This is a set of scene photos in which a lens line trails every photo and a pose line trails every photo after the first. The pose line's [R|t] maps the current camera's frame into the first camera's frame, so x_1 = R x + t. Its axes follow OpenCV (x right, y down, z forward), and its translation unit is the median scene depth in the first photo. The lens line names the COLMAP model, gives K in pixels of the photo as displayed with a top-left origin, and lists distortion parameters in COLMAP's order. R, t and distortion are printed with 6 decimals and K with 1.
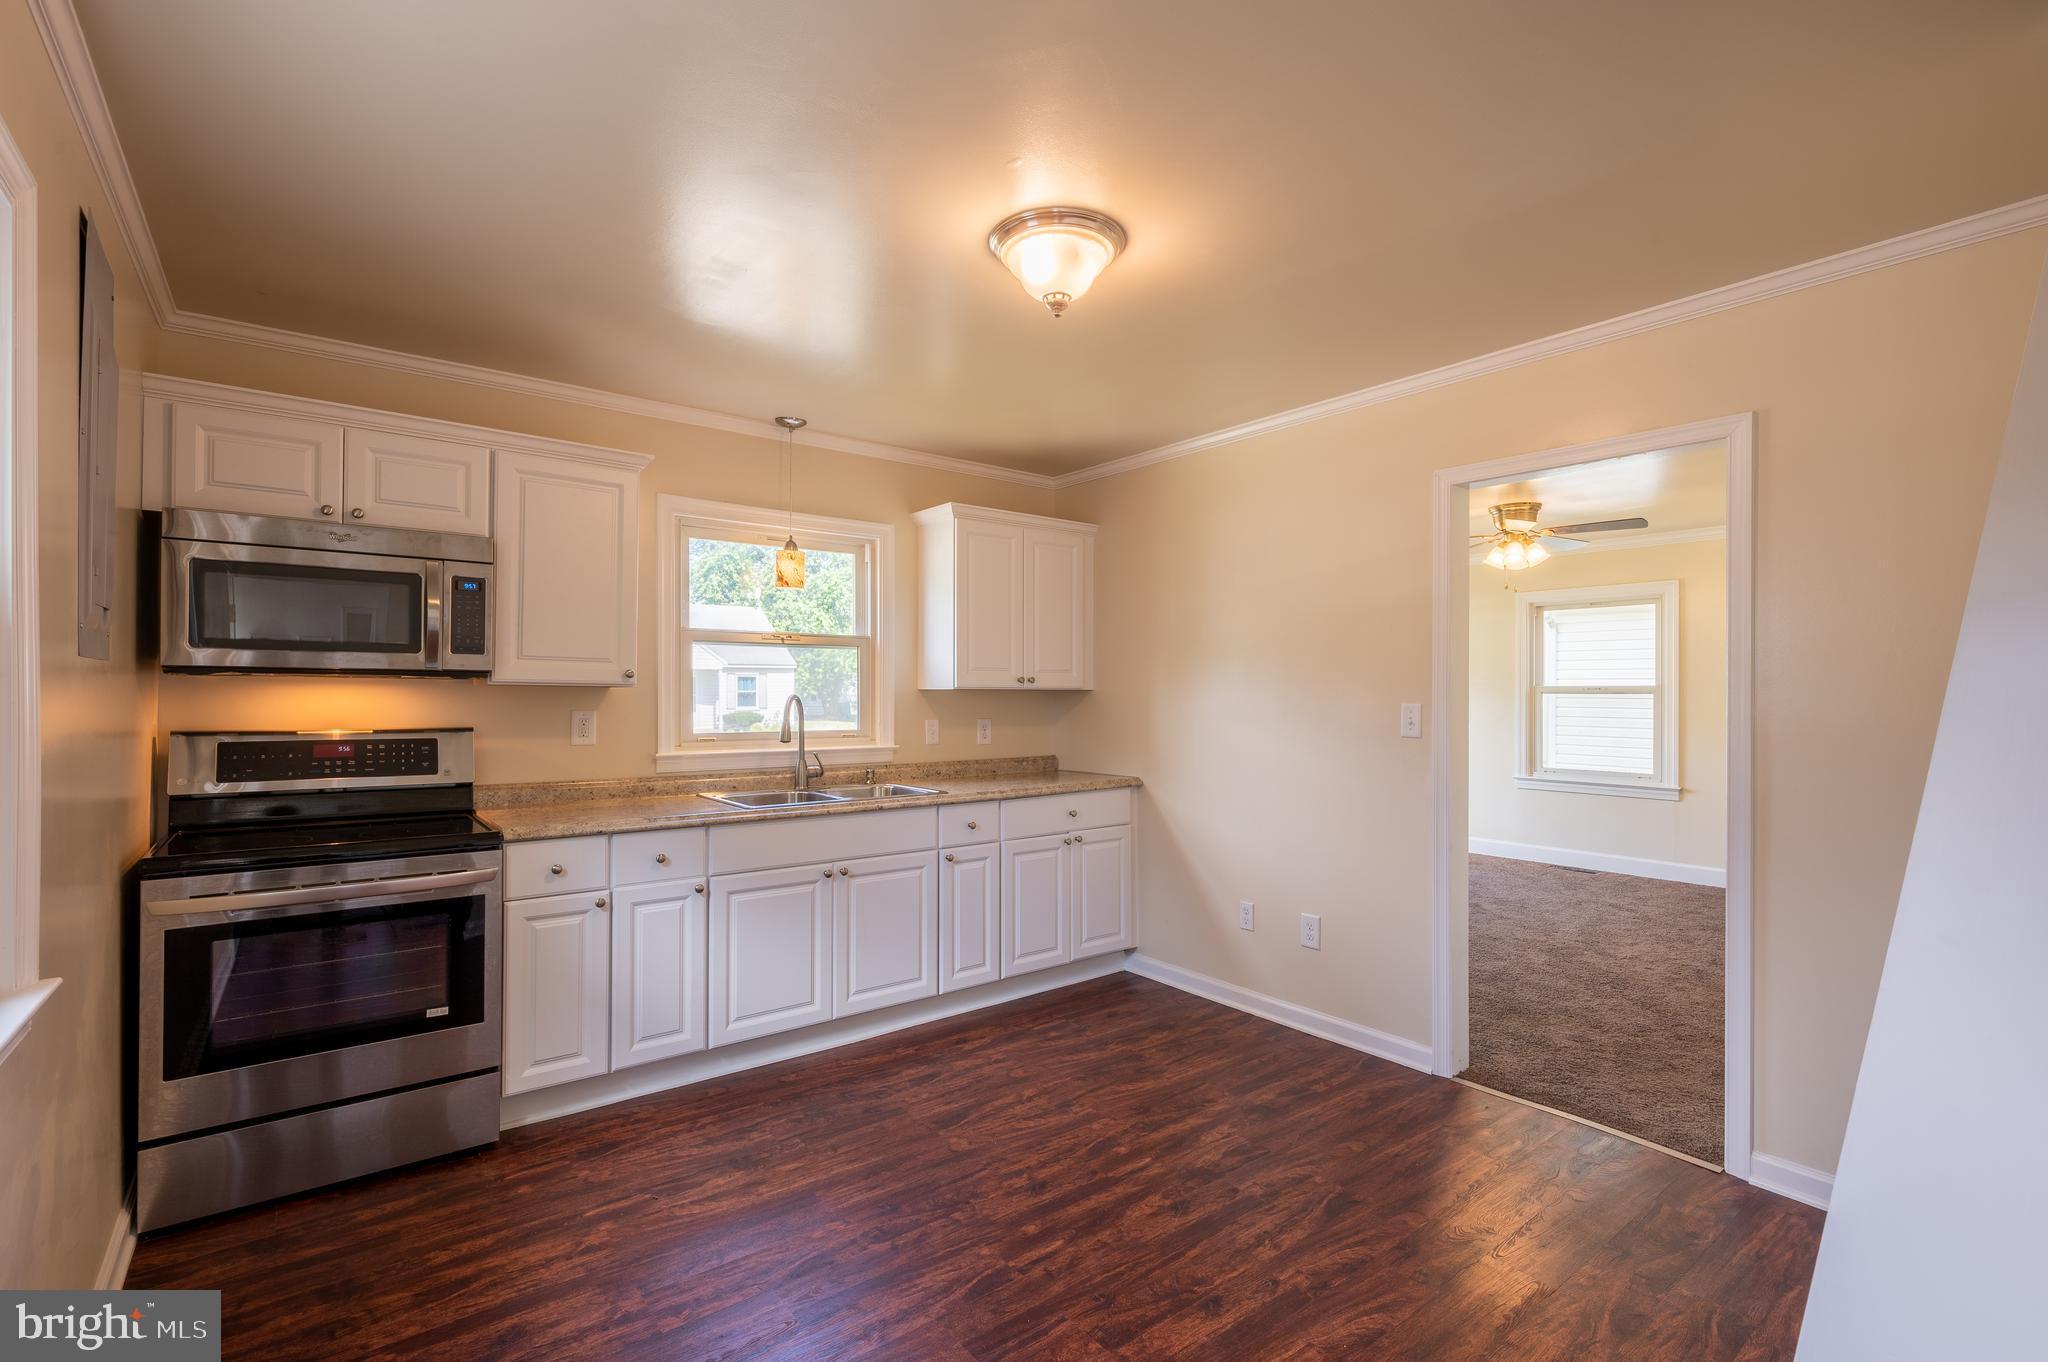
lens RADIAL K [[909.0, 0, 1021.8], [0, 909.0, 689.4], [0, 0, 1]] dist [-0.002741, -0.000651]
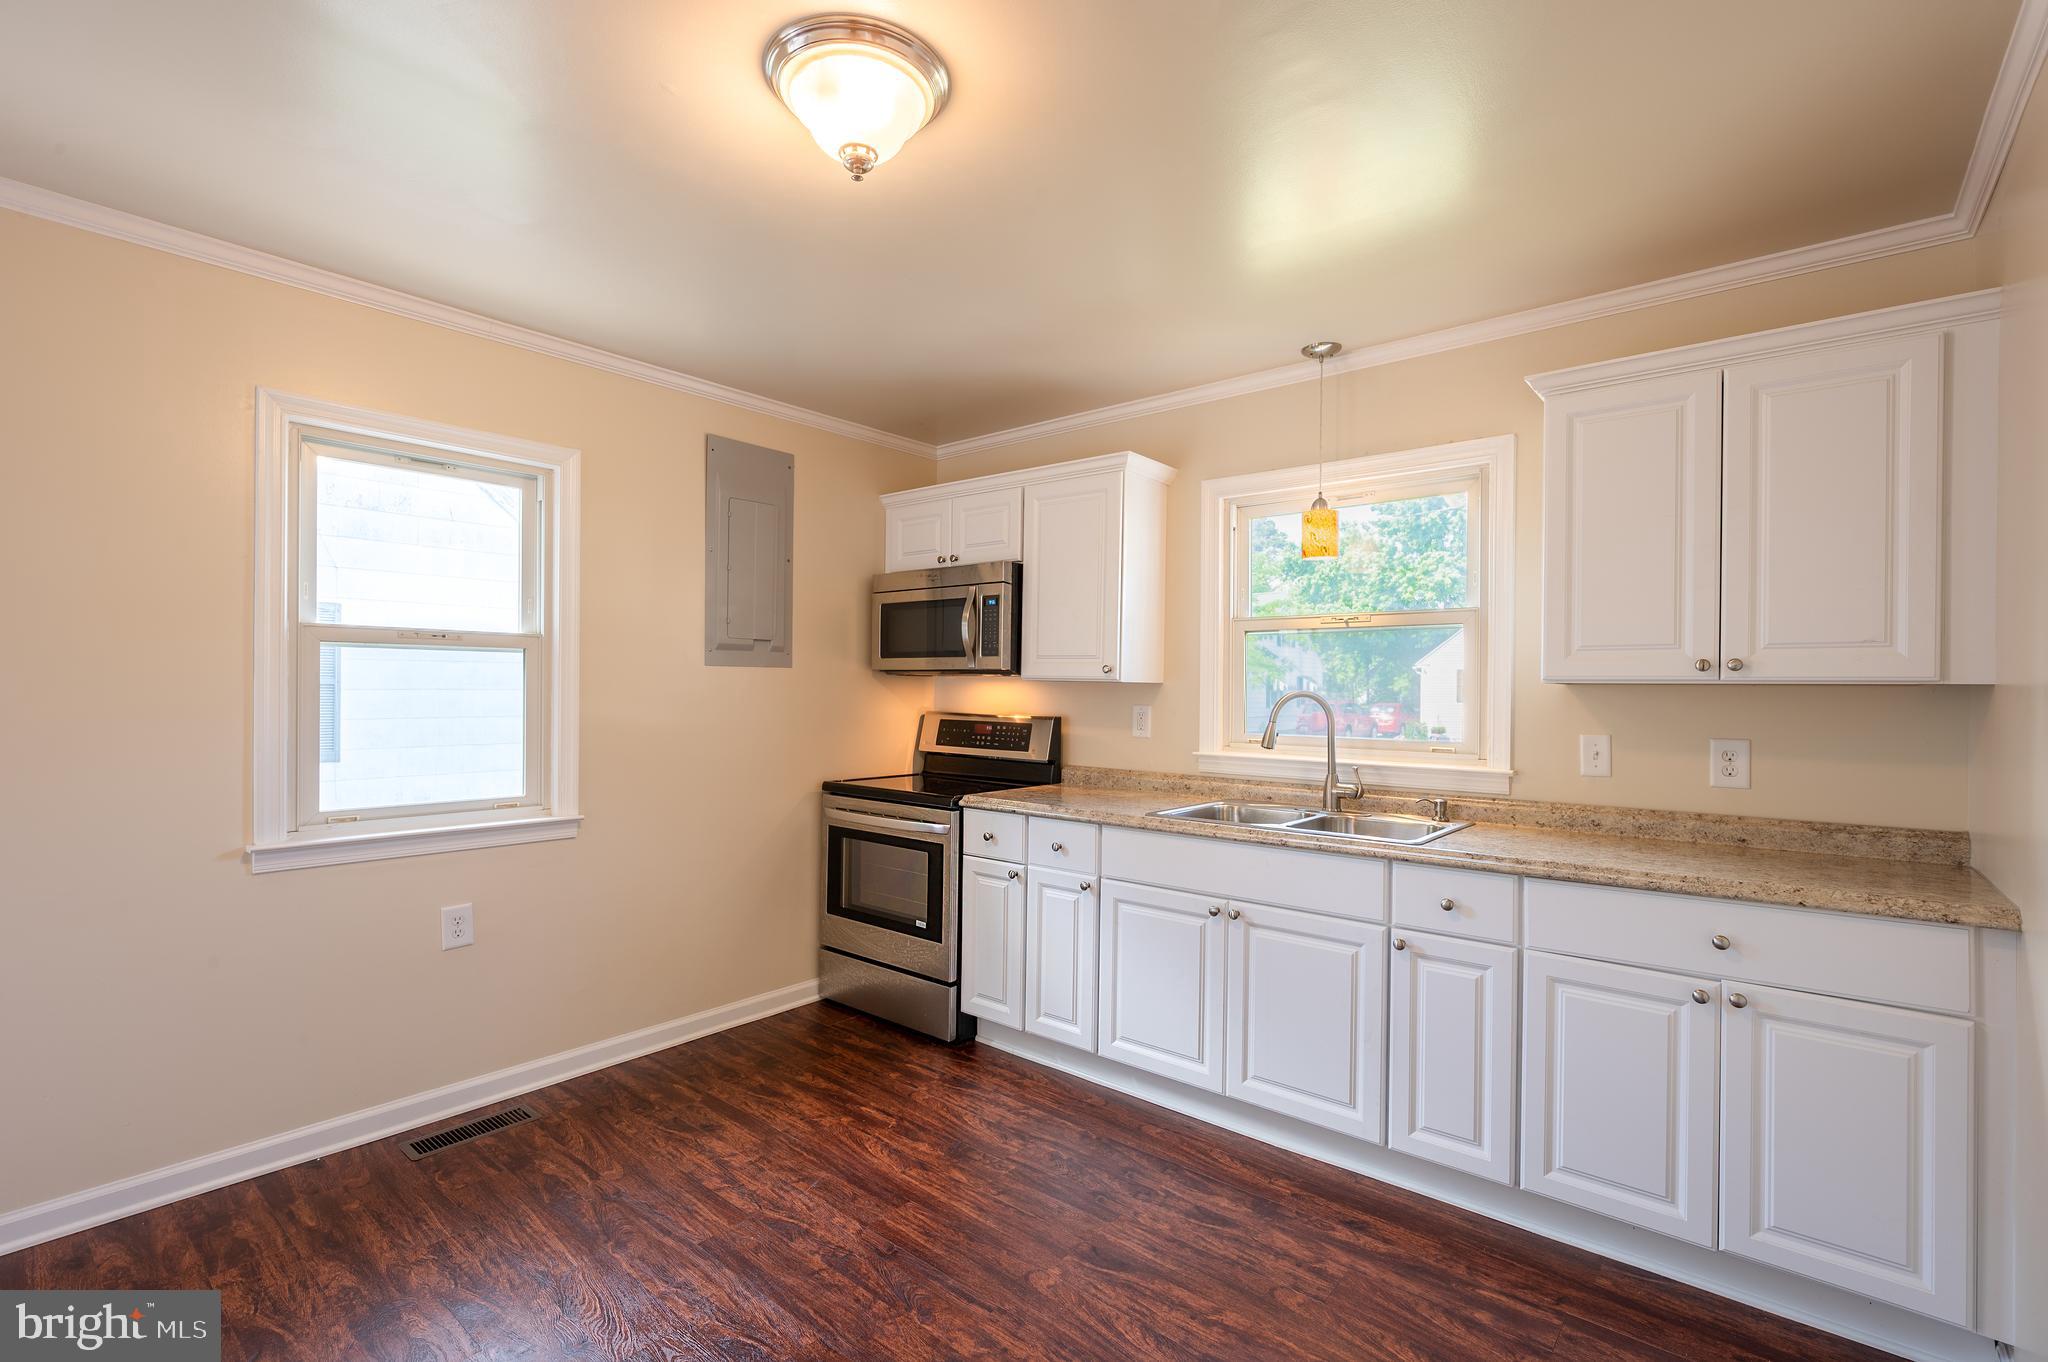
lens RADIAL K [[916.5, 0, 1026.5], [0, 916.5, 688.5], [0, 0, 1]] dist [0.004002, 0.000146]
pose [[0.216849, -0.002315, -0.976202, 0.577387], [-0.005165, 0.999980, -0.003519, 0.009141], [0.976192, 0.005805, 0.216832, 0.693252]]
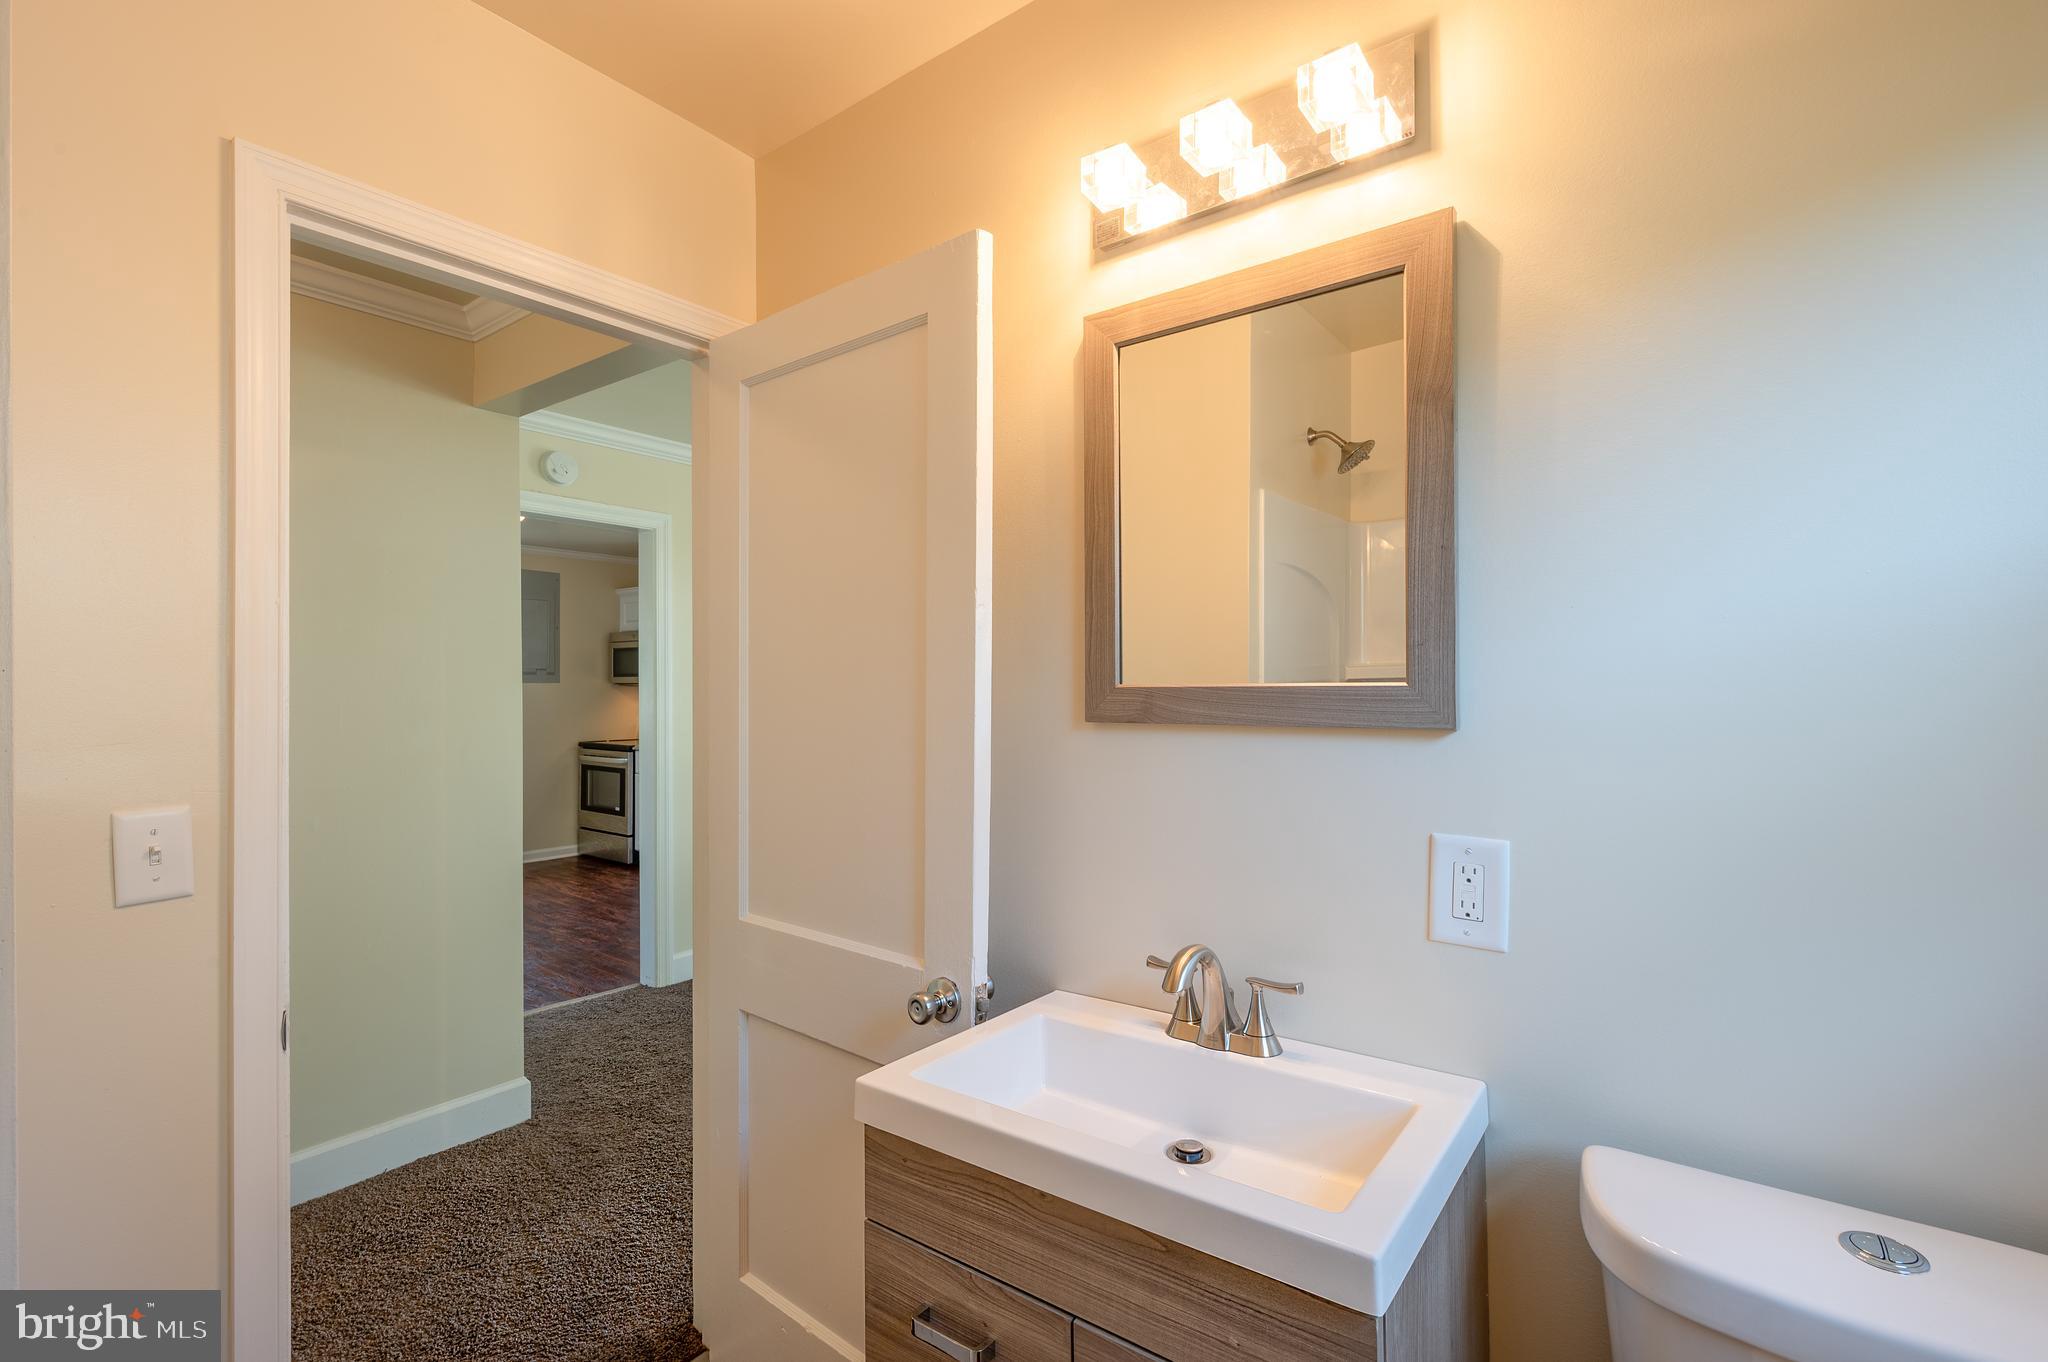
lens RADIAL K [[909.0, 0, 1021.8], [0, 909.0, 689.4], [0, 0, 1]] dist [-0.002741, -0.000651]
pose [[0.256478, -0.004199, -0.966541, 1.862806], [0.003757, 0.999987, -0.003348, 0.008362], [0.966543, -0.002772, 0.256491, 1.191595]]
